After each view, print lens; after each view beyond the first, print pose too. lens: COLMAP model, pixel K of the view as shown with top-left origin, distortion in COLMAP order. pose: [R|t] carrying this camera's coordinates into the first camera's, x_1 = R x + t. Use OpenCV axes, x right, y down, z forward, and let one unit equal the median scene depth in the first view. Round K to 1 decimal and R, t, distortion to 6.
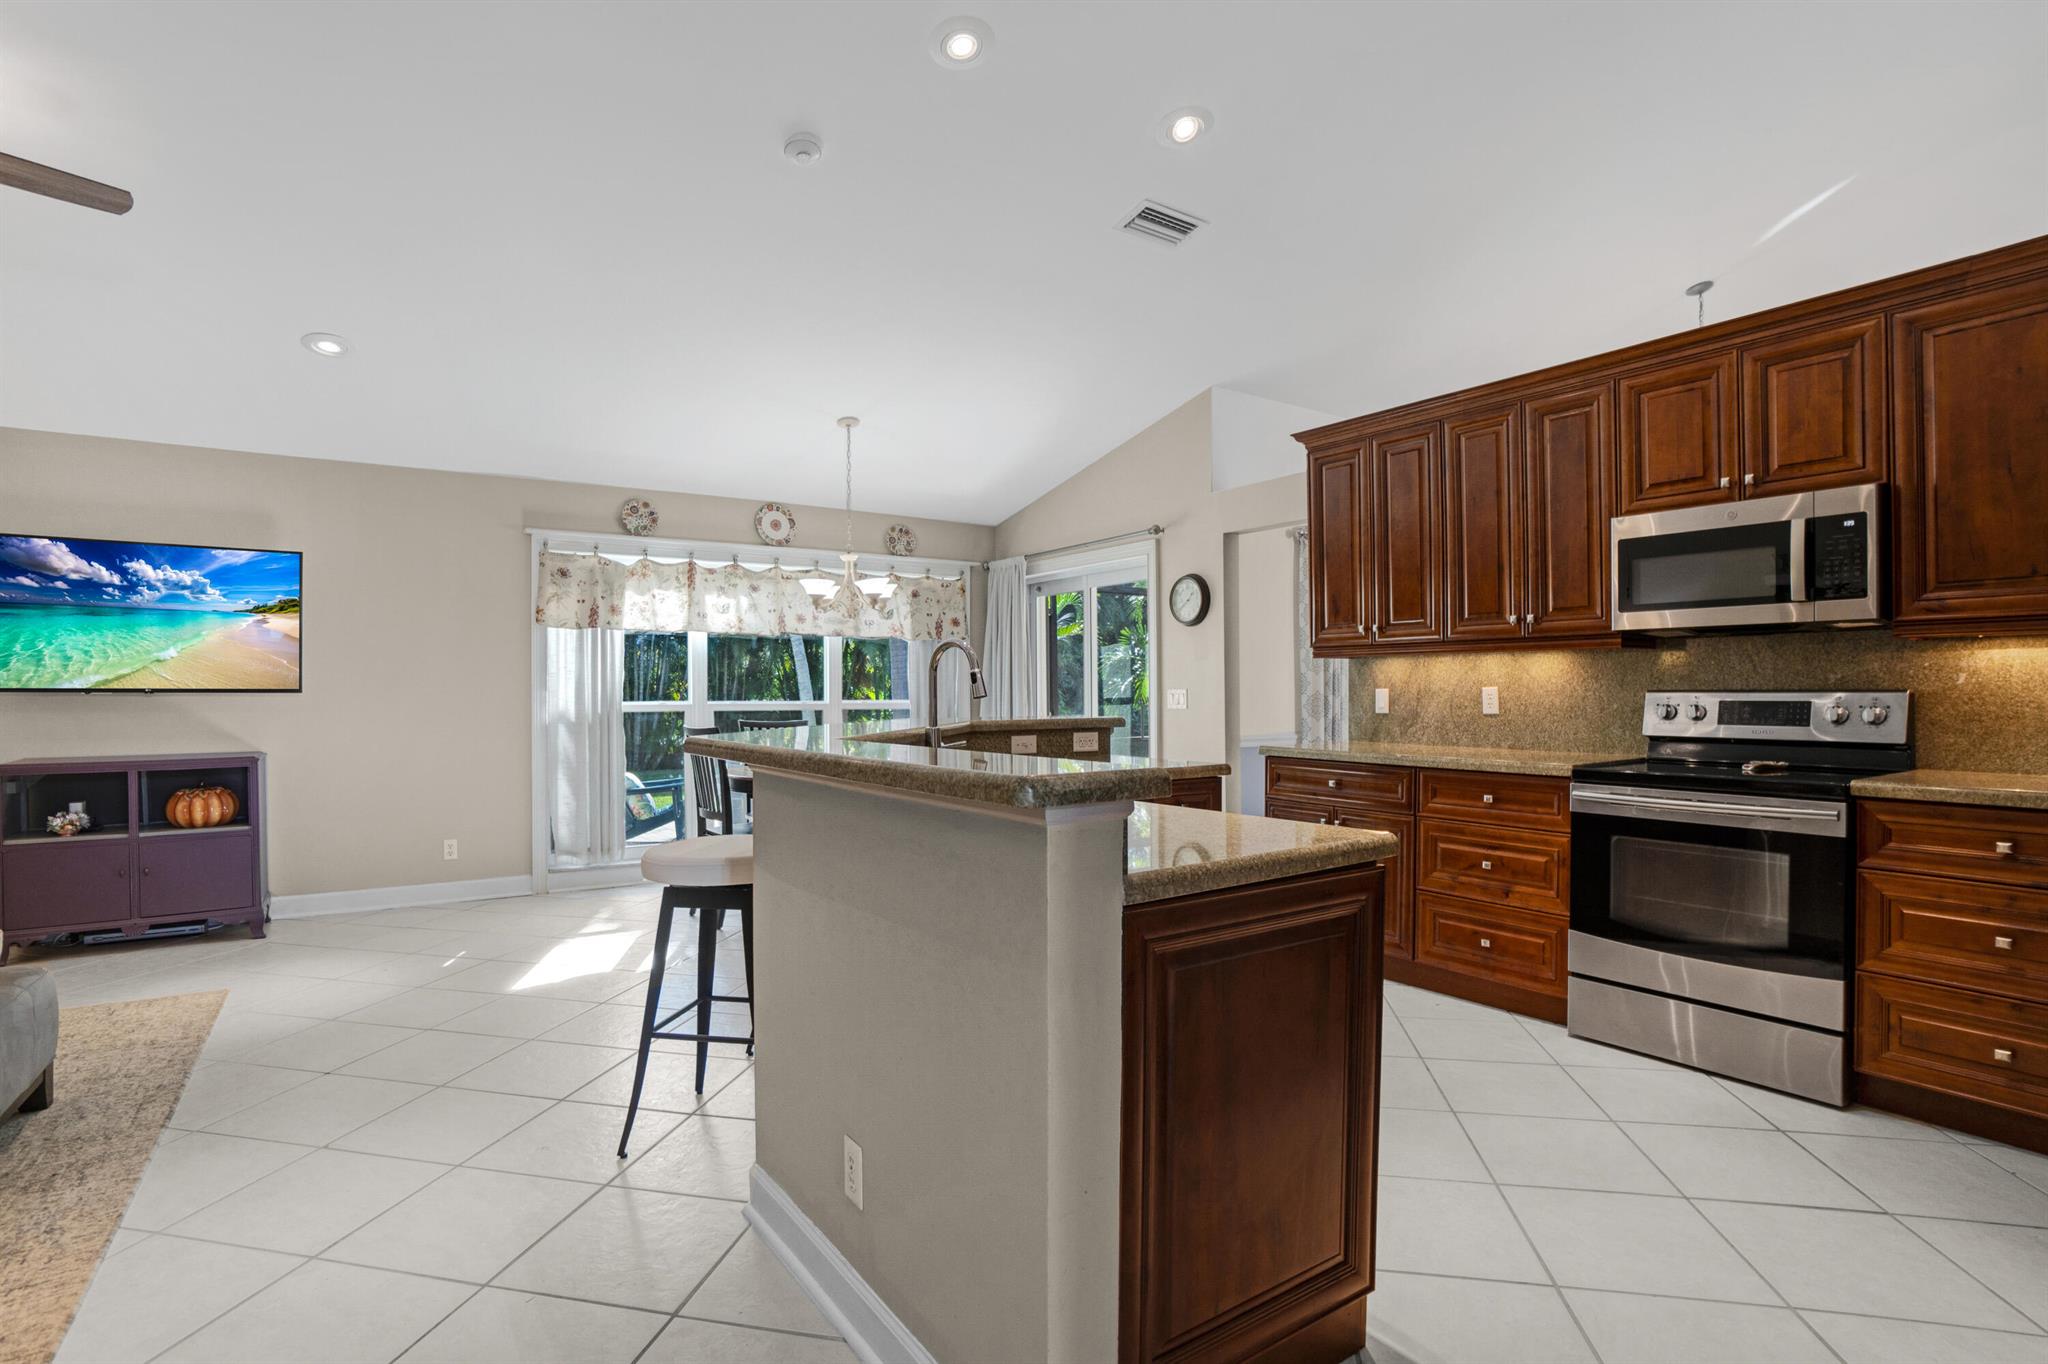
lens RADIAL K [[988.0, 0, 1009.9], [0, 988.0, 691.0], [0, 0, 1]] dist [-0.057074, 0.023111]
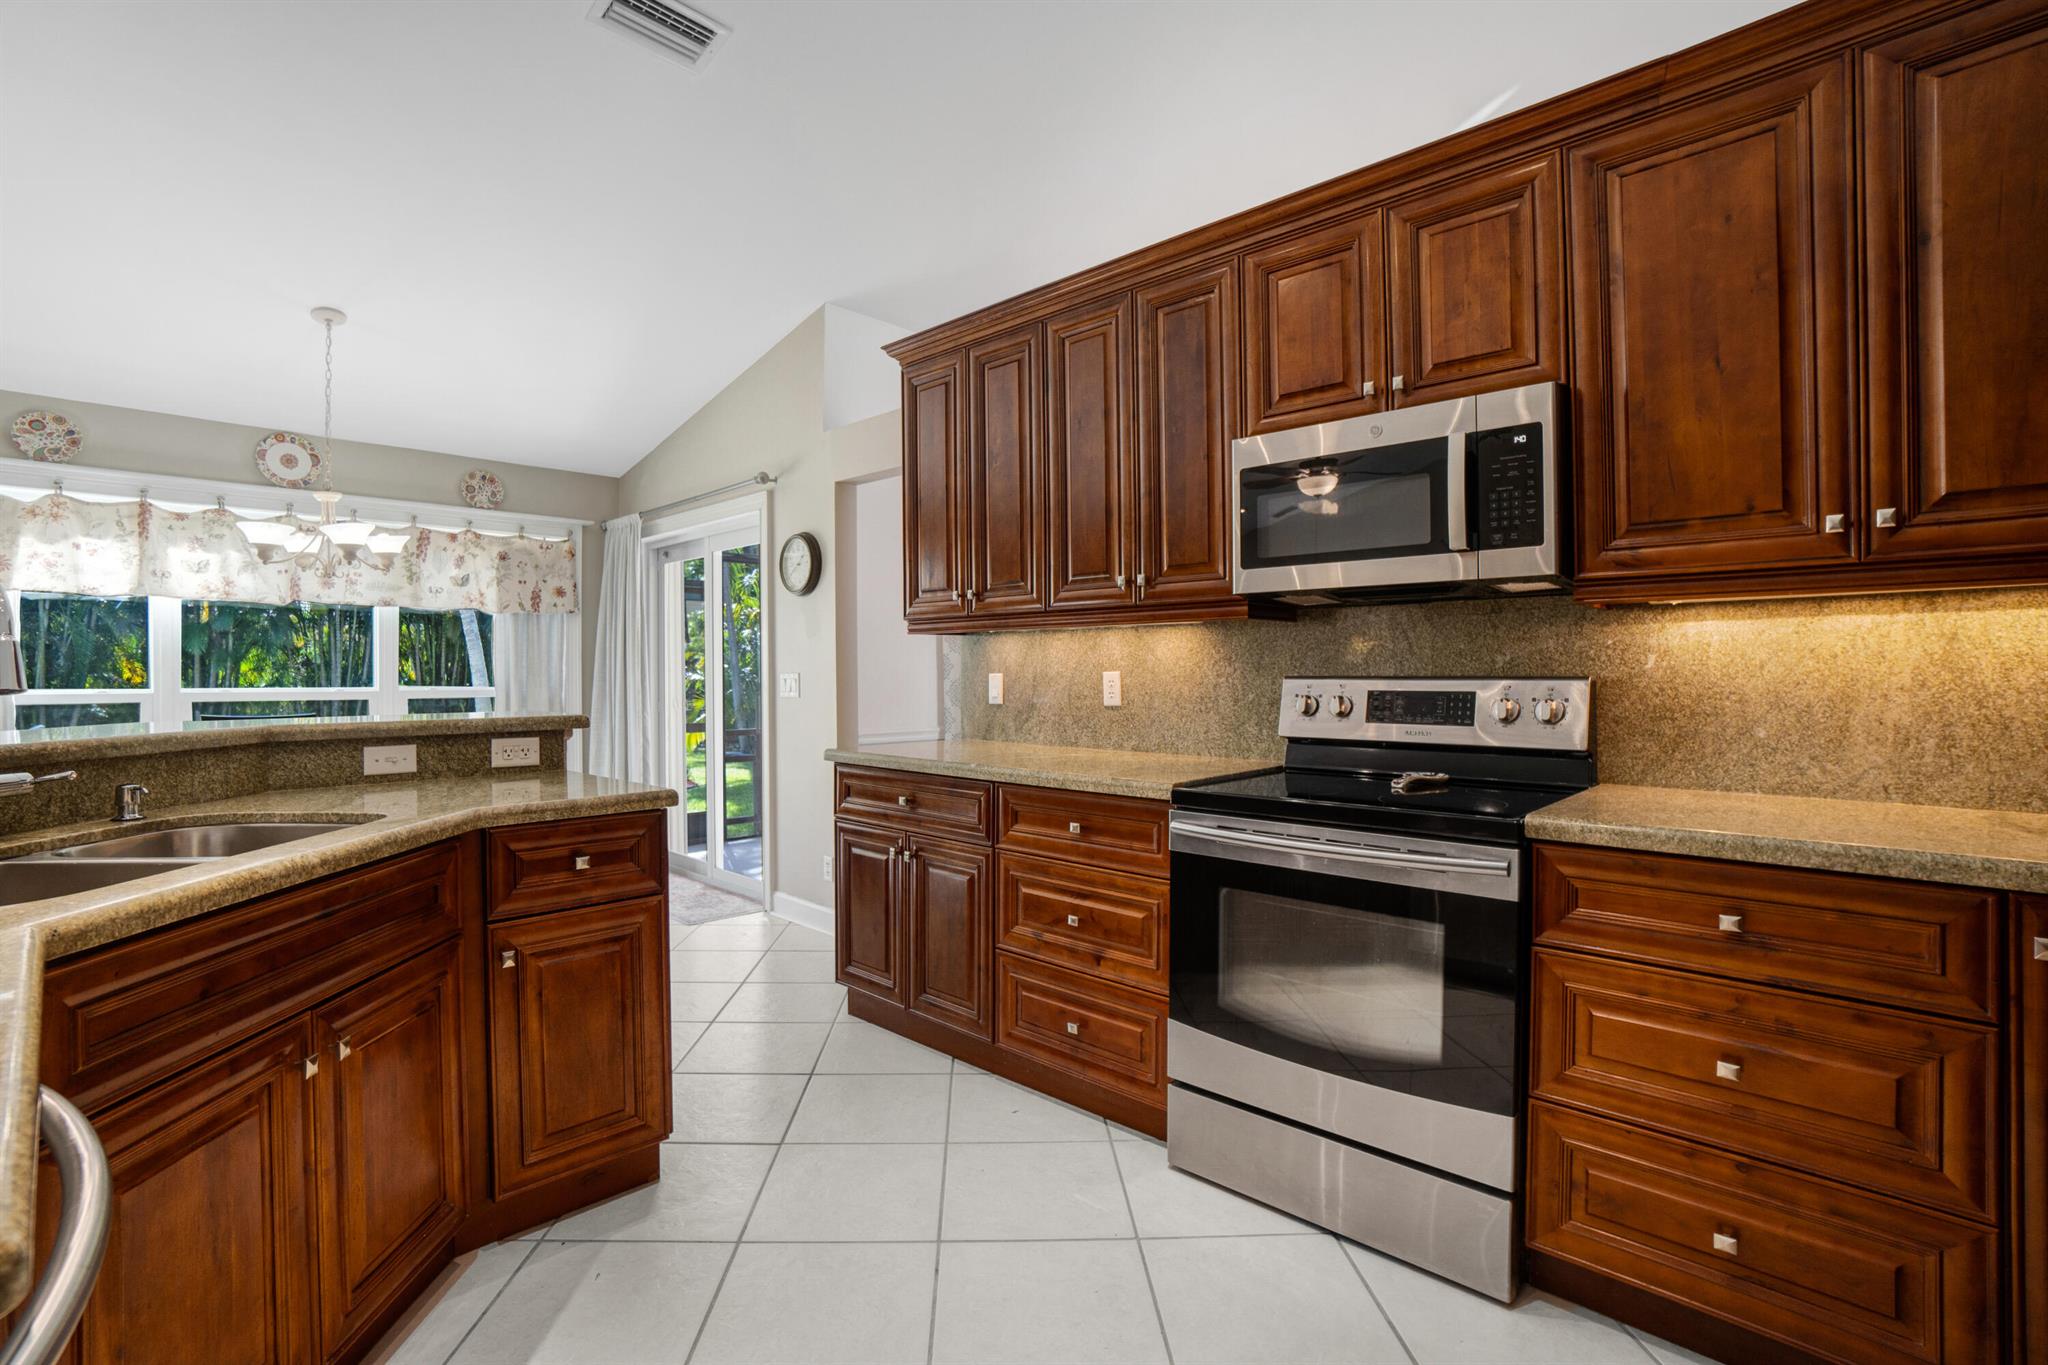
lens RADIAL K [[925.9, 0, 1002.9], [0, 925.9, 670.6], [0, 0, 1]] dist [-0.058754, 0.020436]
pose [[0.977889, 0.001195, 0.209119, 0.301492], [-0.000499, 0.999994, -0.003381, -0.002666], [-0.209122, 0.003201, 0.977884, 0.353016]]
